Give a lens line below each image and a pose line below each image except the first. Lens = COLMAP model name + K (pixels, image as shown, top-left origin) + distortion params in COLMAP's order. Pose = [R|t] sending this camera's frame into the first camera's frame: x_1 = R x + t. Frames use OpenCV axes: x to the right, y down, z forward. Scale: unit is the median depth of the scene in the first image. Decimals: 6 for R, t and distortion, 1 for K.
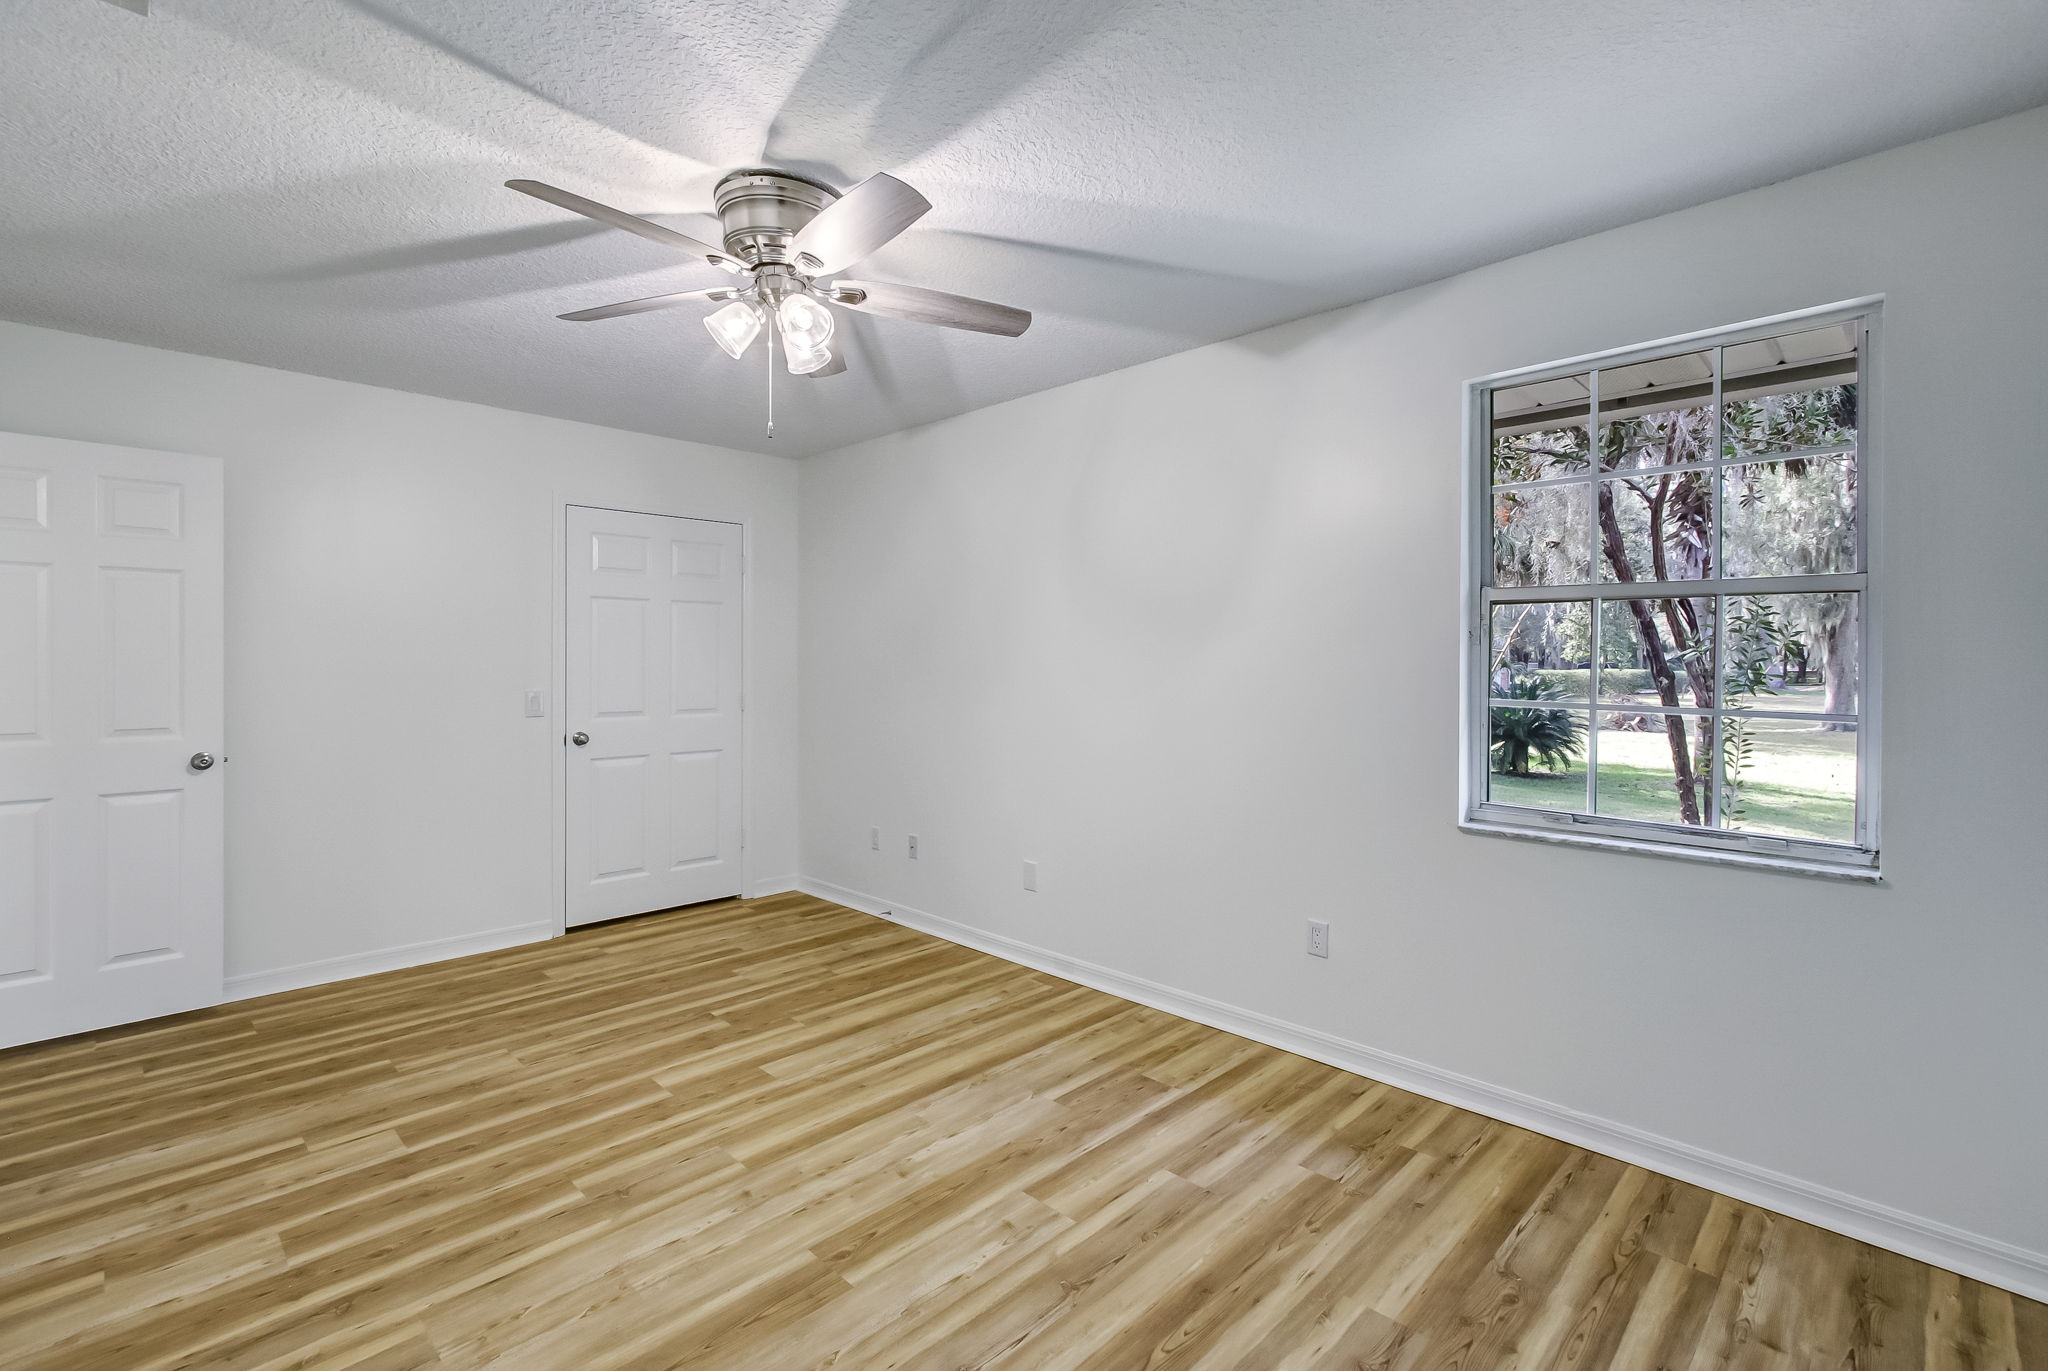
lens RADIAL K [[936.4, 0, 1020.0], [0, 936.4, 676.6], [0, 0, 1]] dist [-0.000005, 0.000514]
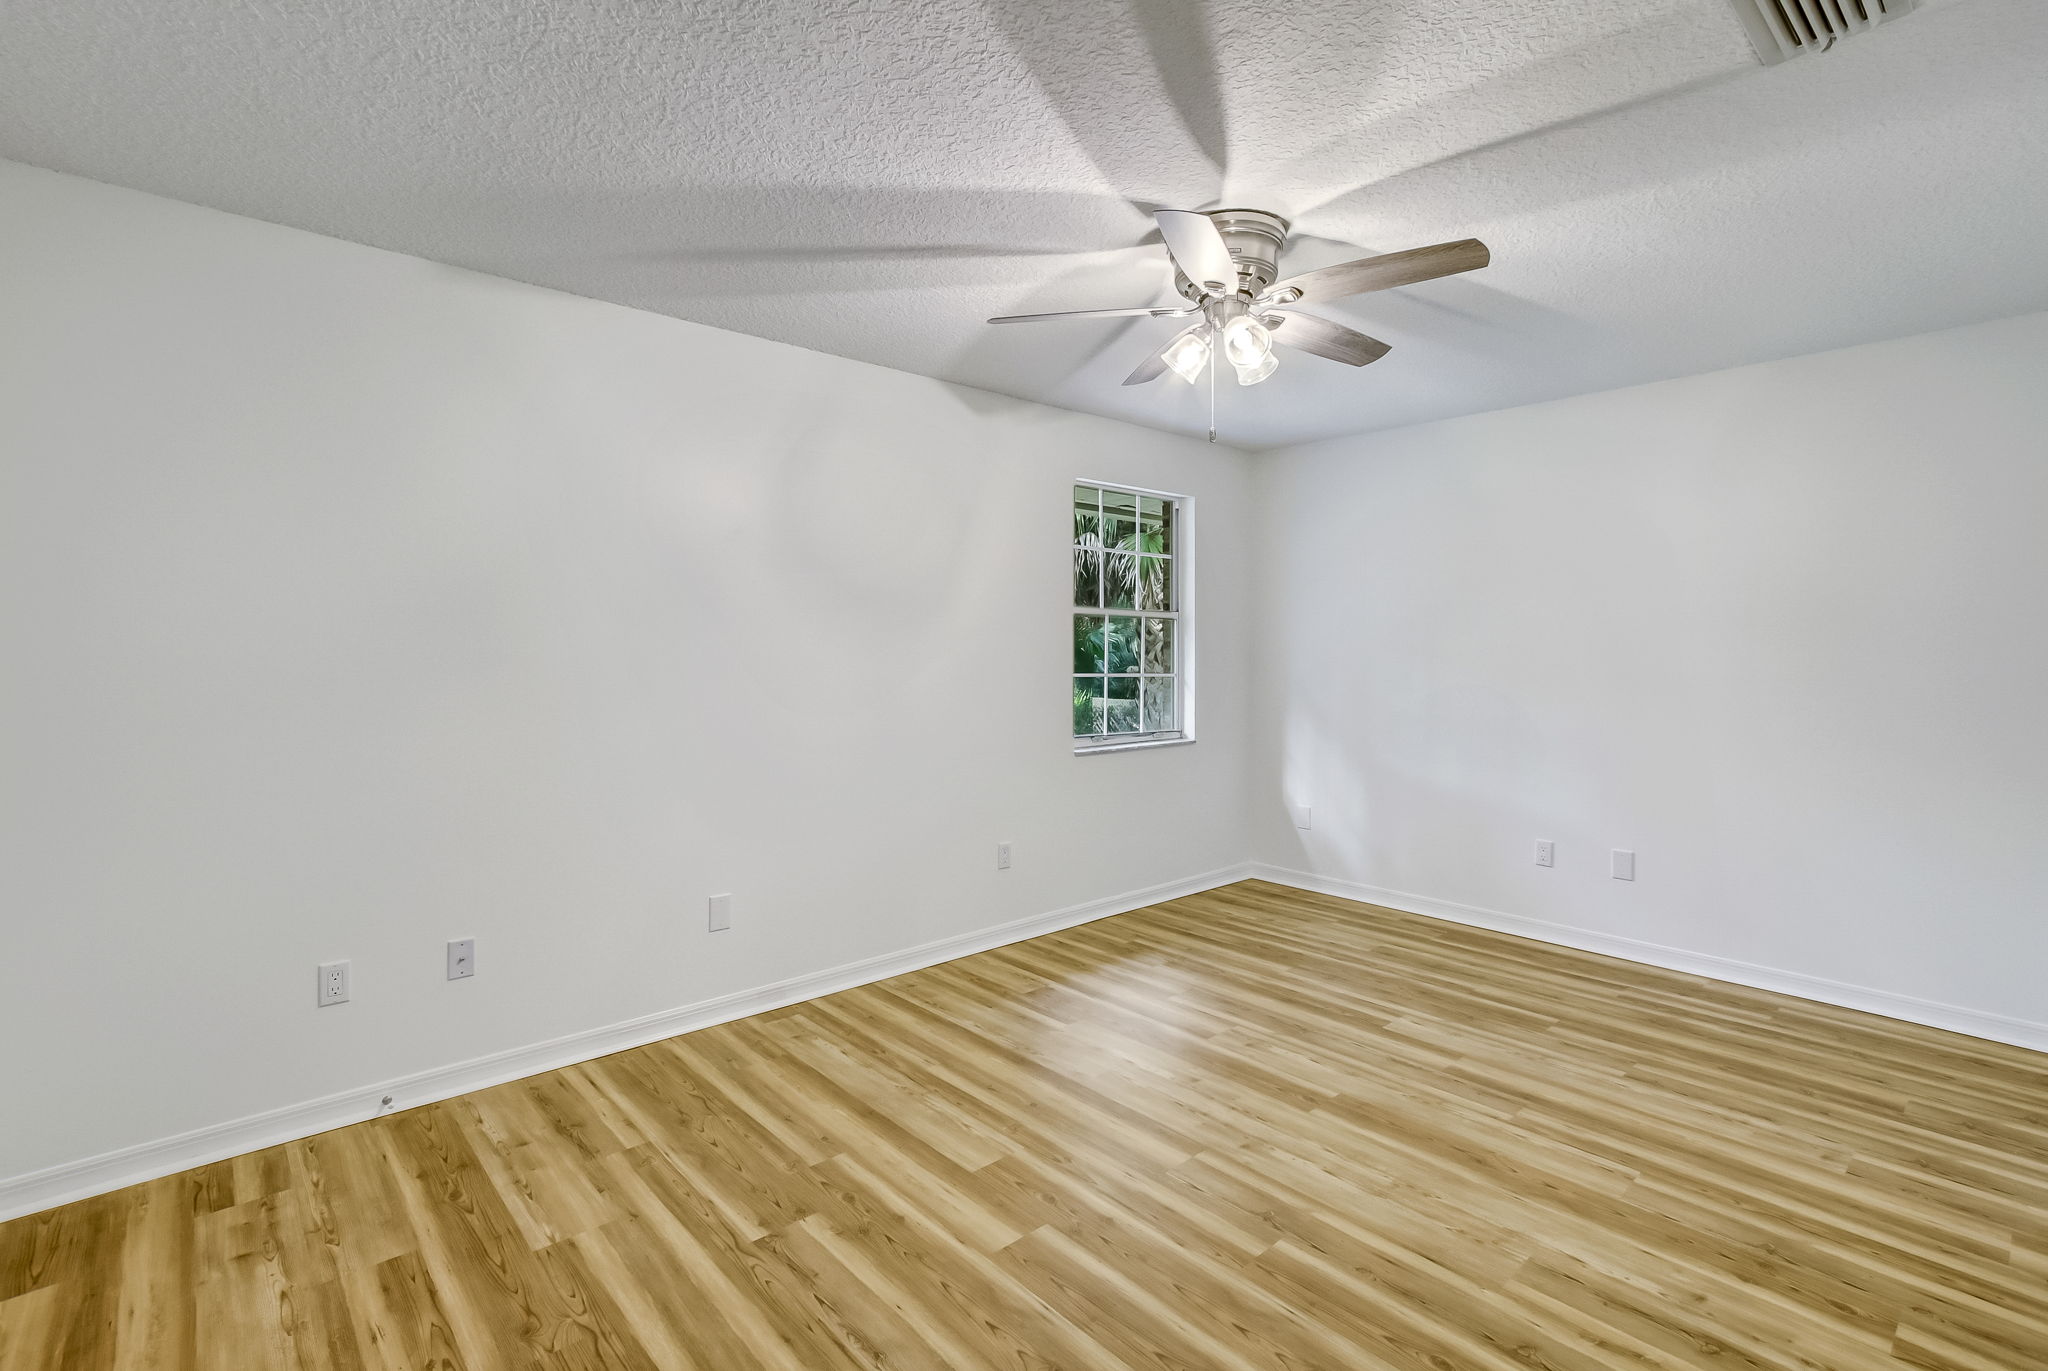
lens RADIAL K [[936.4, 0, 1028.0], [0, 936.4, 671.5], [0, 0, 1]] dist [-0.000005, 0.000514]
pose [[0.058937, -0.027502, 0.997883, -1.004852], [0.018926, 0.999472, 0.026428, -0.020702], [-0.998082, 0.017328, 0.059426, 0.863216]]
